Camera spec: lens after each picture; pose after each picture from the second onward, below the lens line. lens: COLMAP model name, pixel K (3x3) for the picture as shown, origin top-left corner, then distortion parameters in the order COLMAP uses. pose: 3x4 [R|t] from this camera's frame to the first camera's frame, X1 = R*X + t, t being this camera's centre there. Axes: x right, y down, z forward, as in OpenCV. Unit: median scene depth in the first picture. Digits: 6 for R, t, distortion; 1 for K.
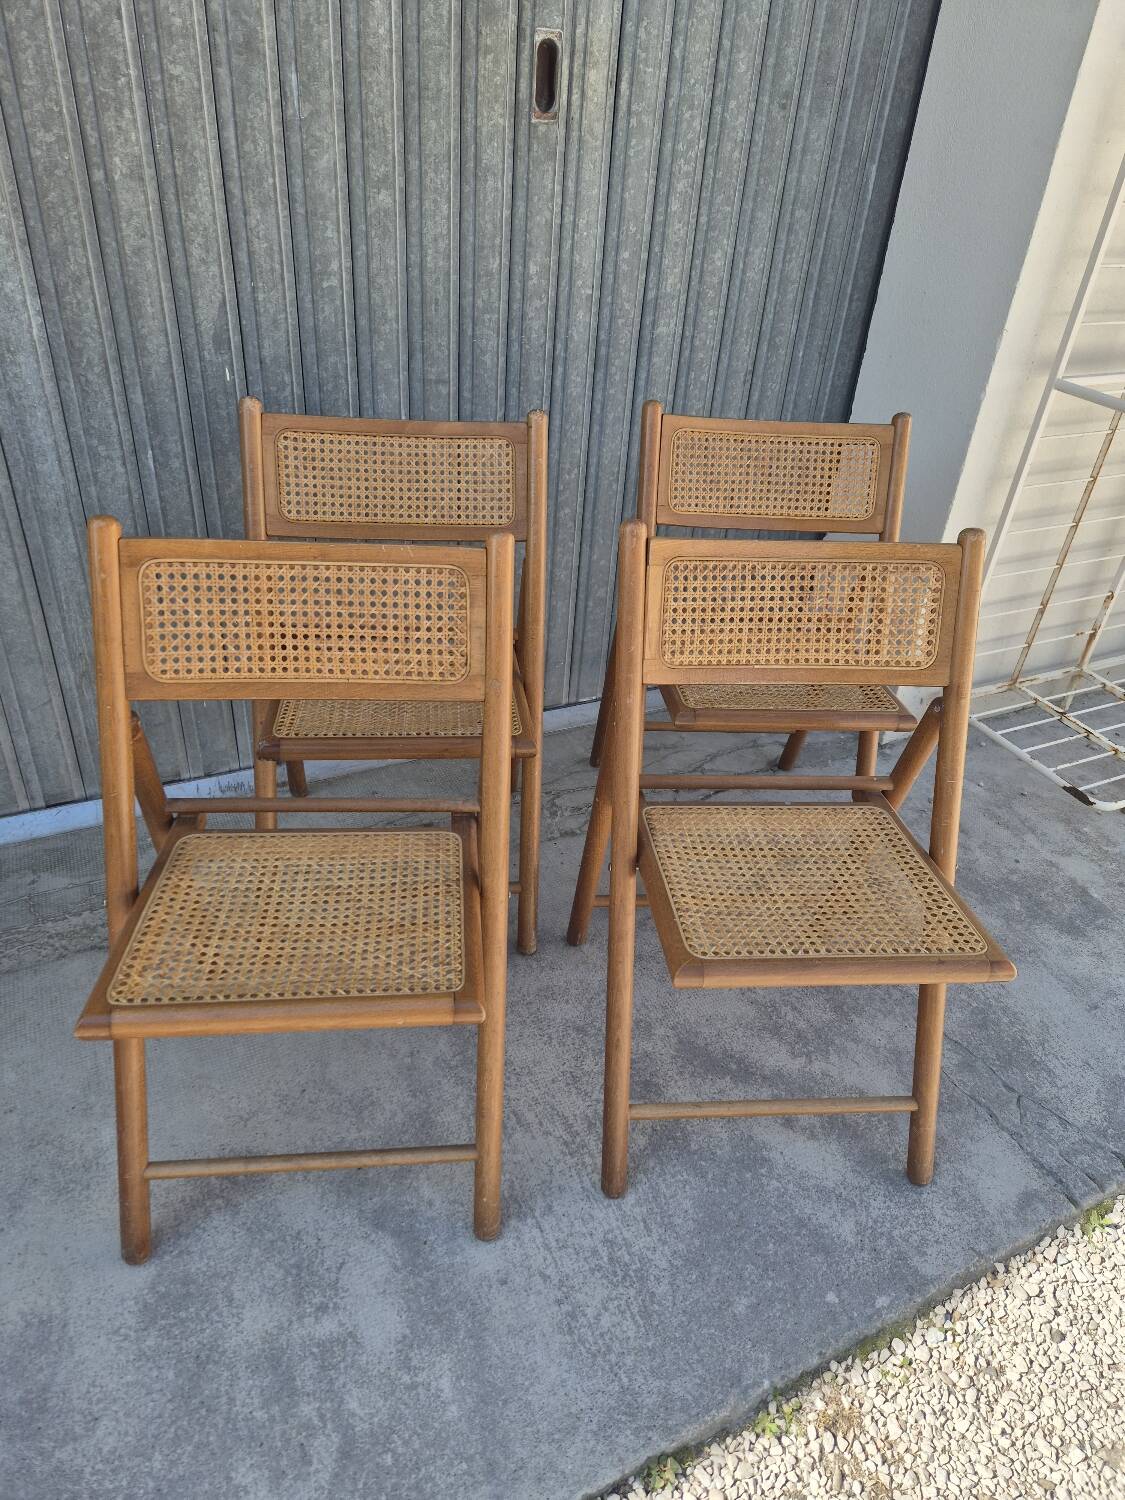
lens RADIAL K [[1012.8, 0, 568.8], [0, 1012.8, 747.8], [0, 0, 1]] dist [0.064821, -0.053774]
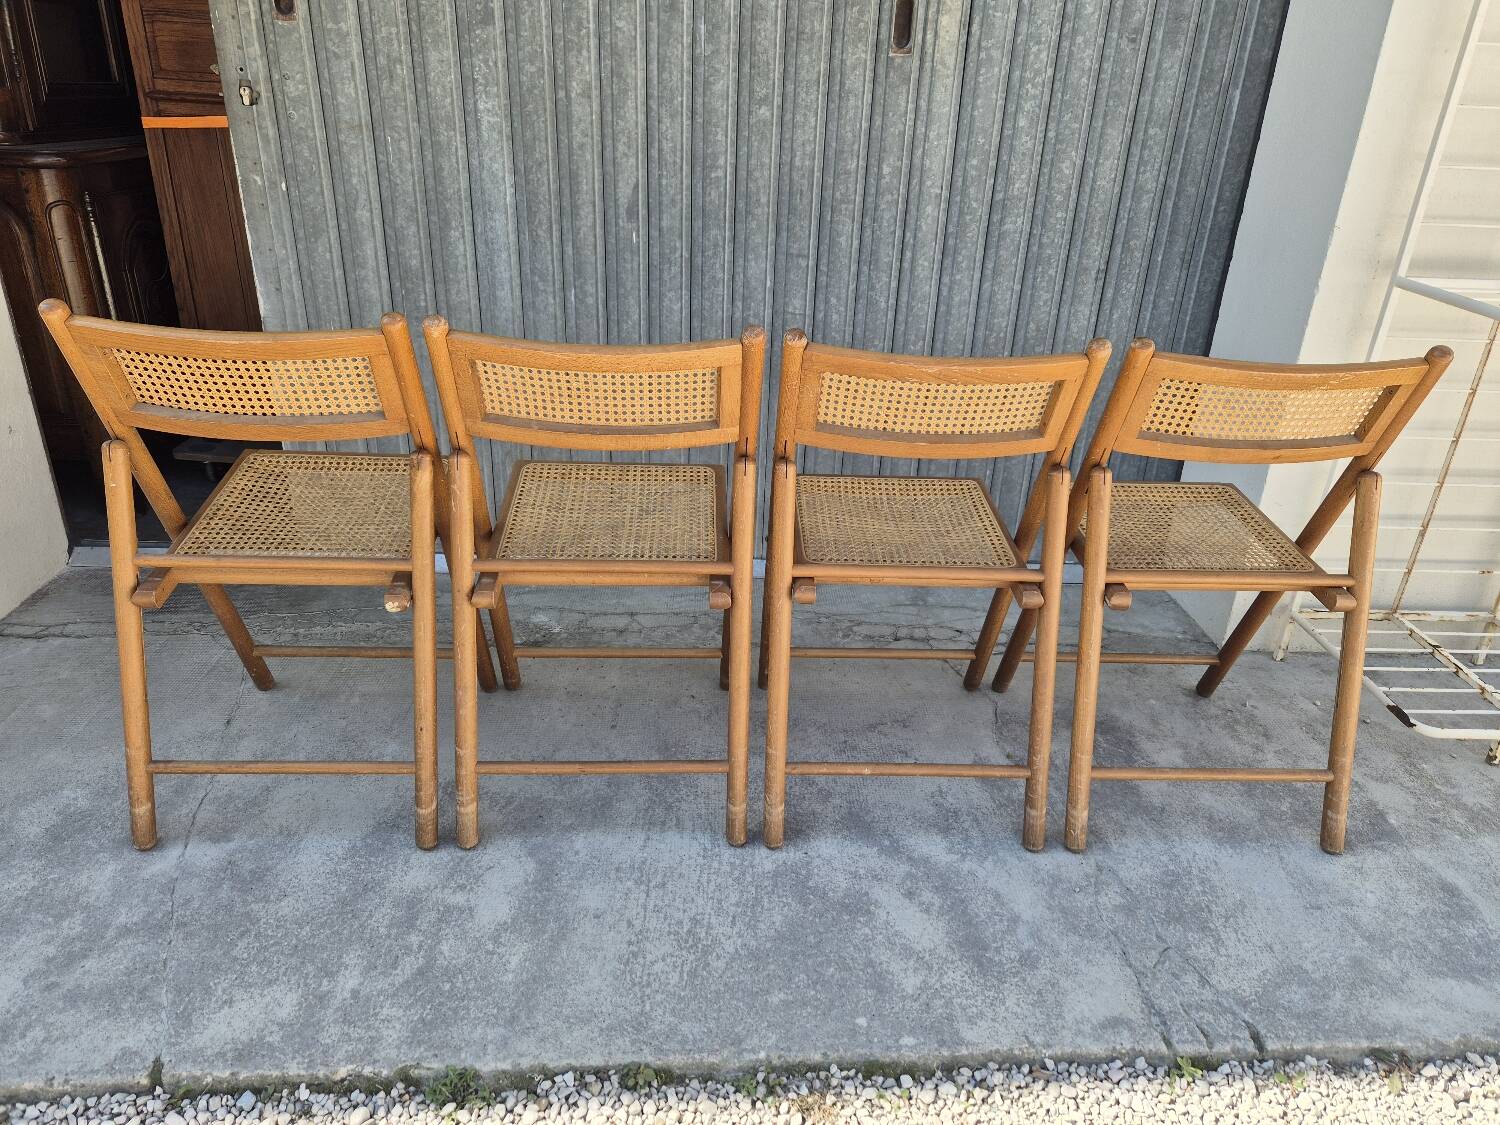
lens RADIAL K [[1006.1, 0, 764.8], [0, 1006.1, 550.8], [0, 0, 1]] dist [0.058666, -0.041647]
pose [[0.914158, 0.139086, -0.380751, 0.393885], [-0.202796, 0.970217, -0.132487, 0.178028], [0.350984, 0.198328, 0.915137, -0.070432]]
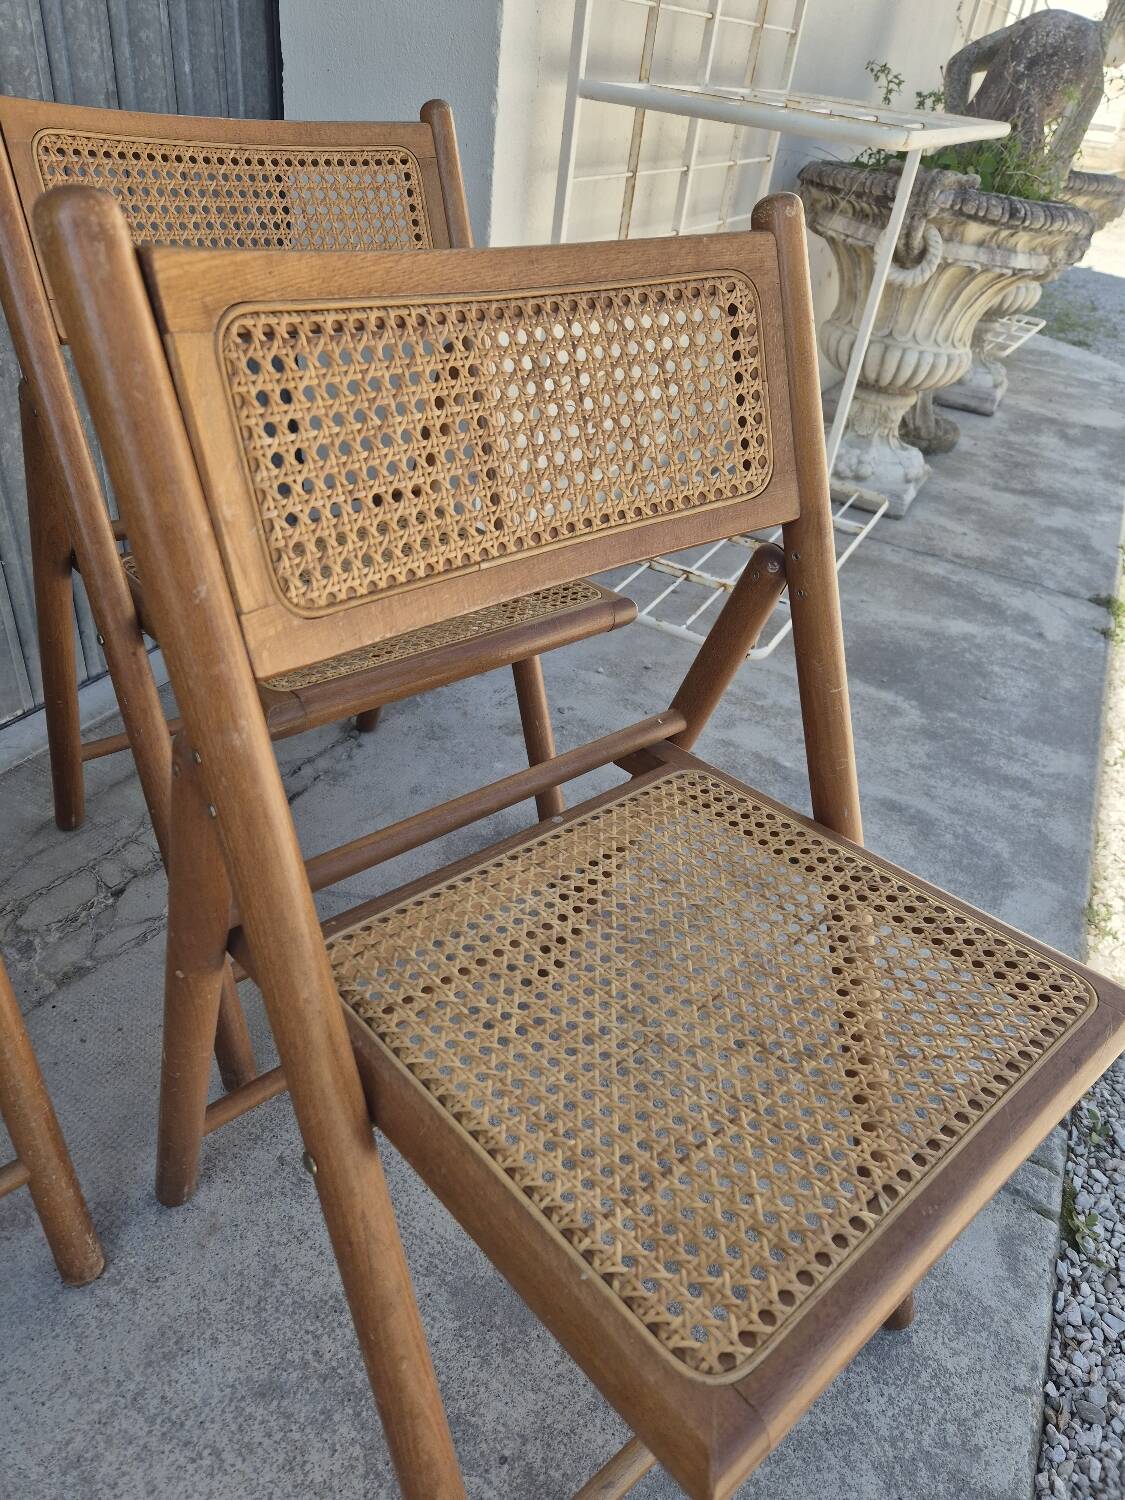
lens RADIAL K [[1012.8, 0, 556.1], [0, 1012.8, 738.4], [0, 0, 1]] dist [0.064821, -0.053774]
pose [[0.817496, -0.314207, 0.482674, -0.016426], [0.278126, 0.949249, 0.146878, -0.052137], [-0.504327, 0.014172, 0.863396, 0.493875]]
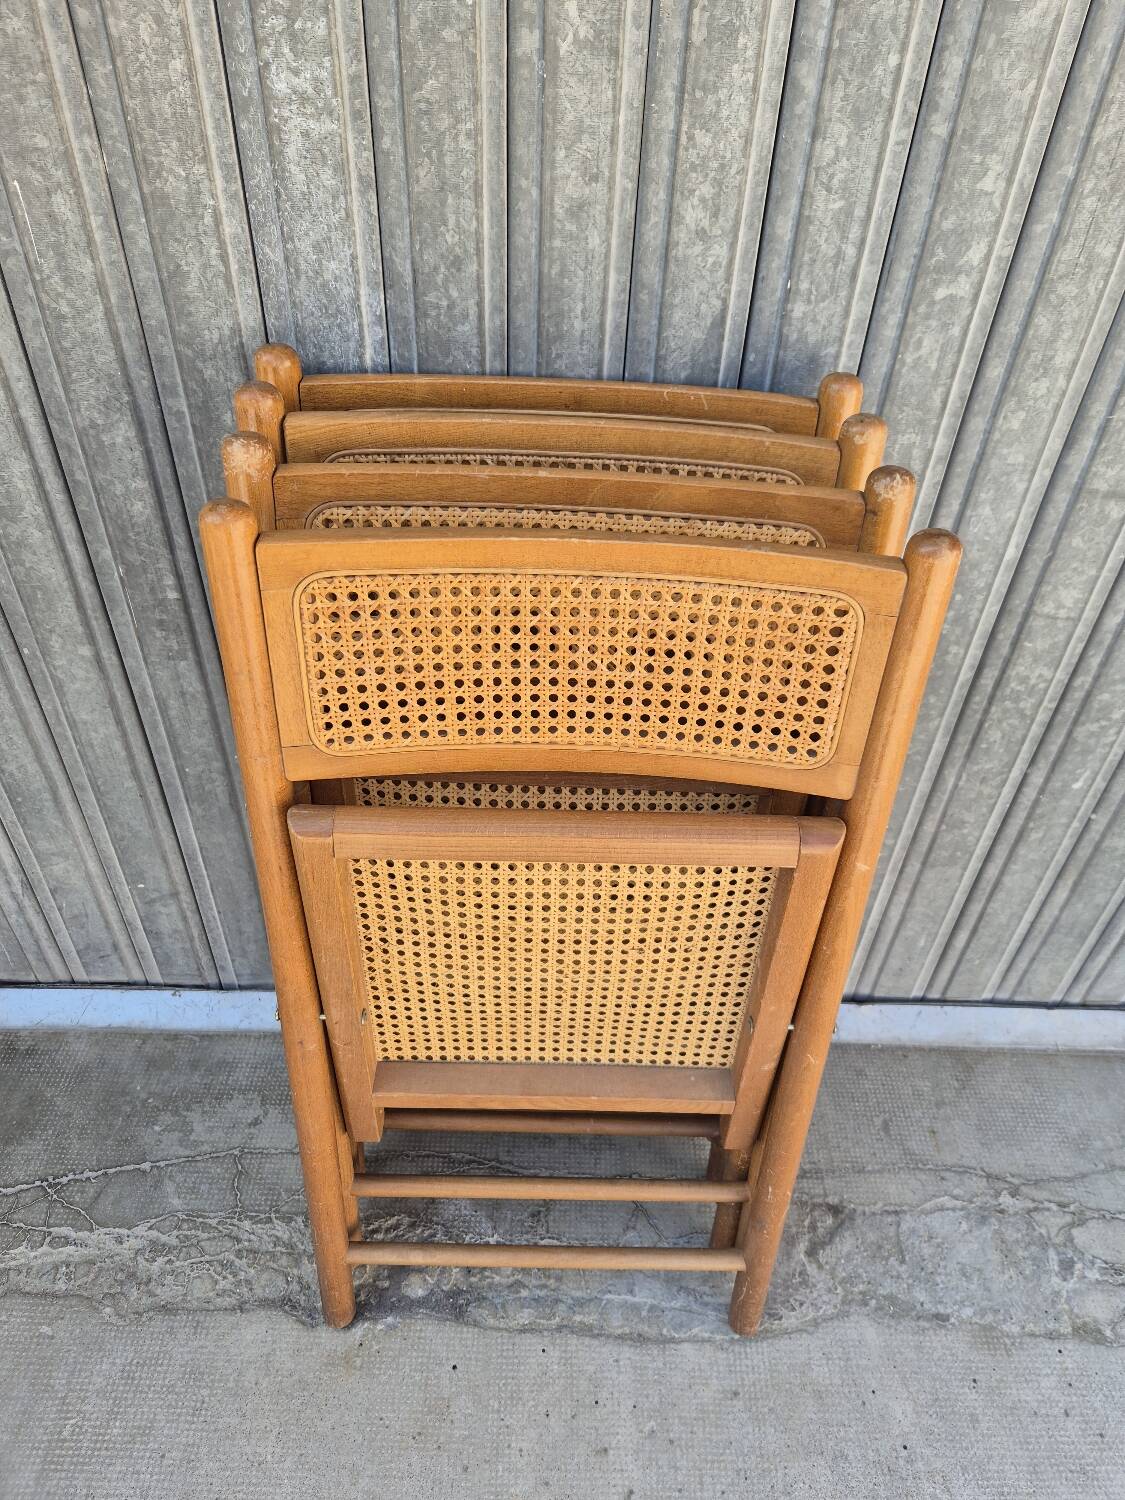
lens RADIAL K [[1012.8, 0, 577.4], [0, 1012.8, 744.6], [0, 0, 1]] dist [0.064821, -0.053774]
pose [[0.898300, 0.269545, -0.346991, -0.172866], [-0.227568, 0.960965, 0.157351, -0.298333], [0.375859, -0.062384, 0.924574, 0.508047]]
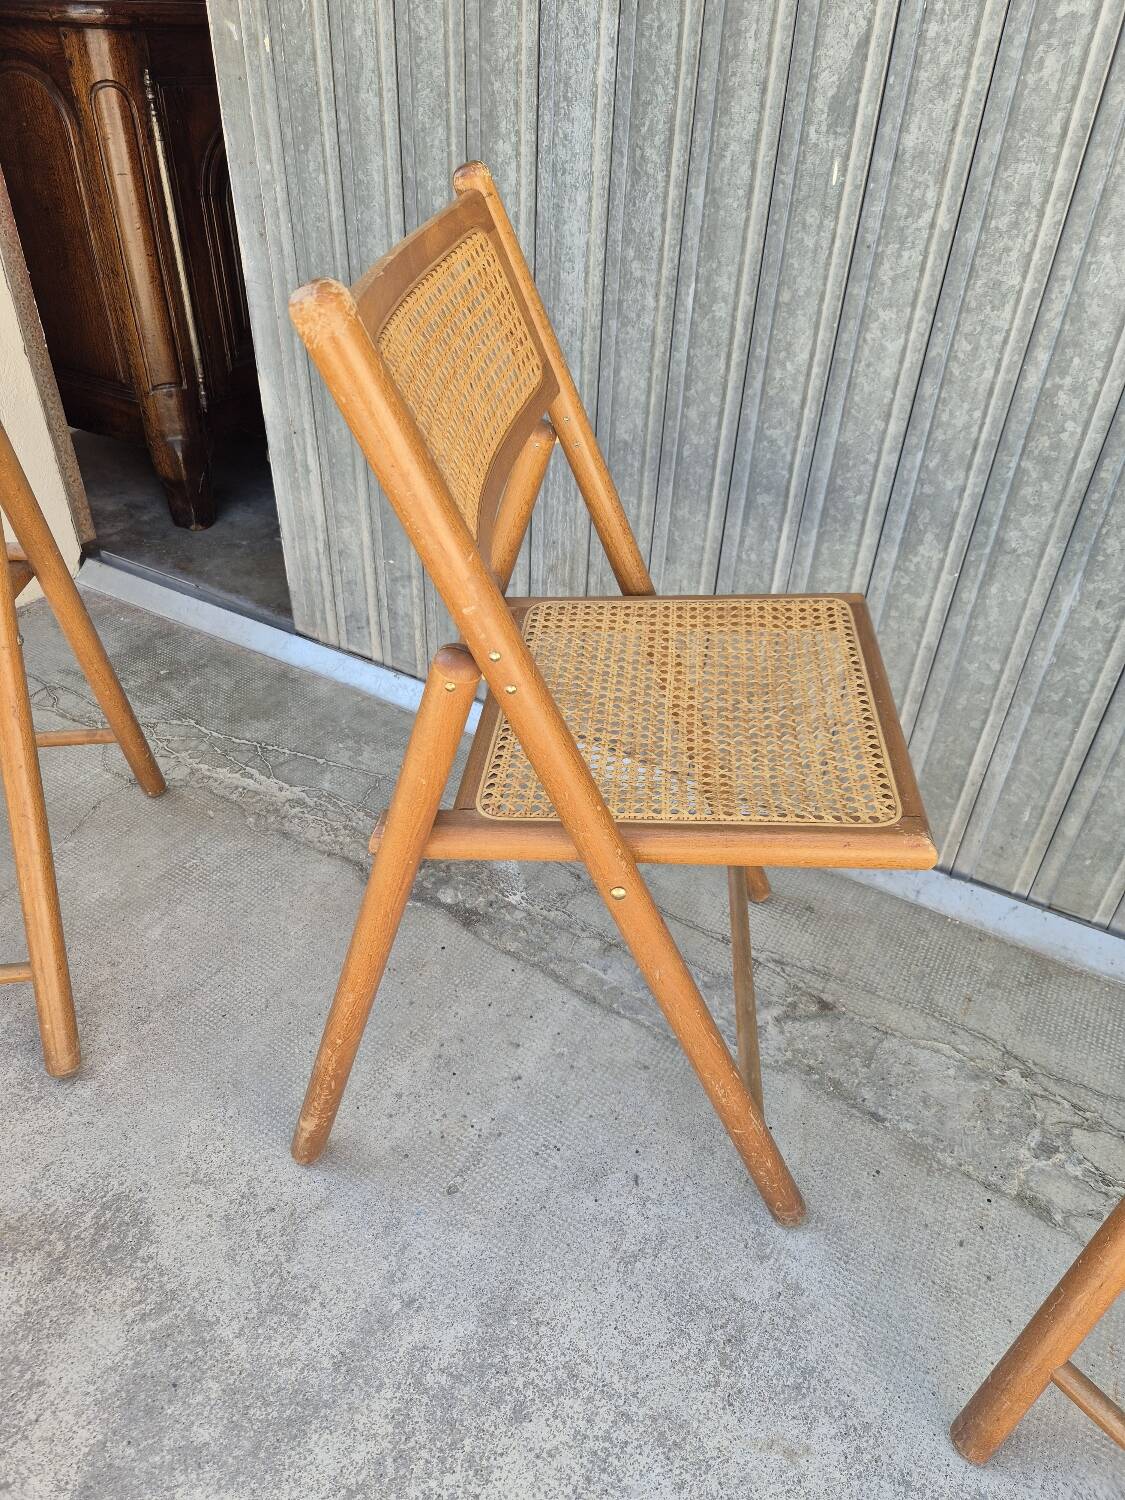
lens RADIAL K [[1012.8, 0, 562.1], [0, 1012.8, 745.6], [0, 0, 1]] dist [0.064821, -0.053774]
pose [[0.544424, 0.449279, -0.708344, 0.159789], [-0.455371, 0.867494, 0.200230, -0.126283], [0.704443, 0.213549, 0.676872, 0.568890]]
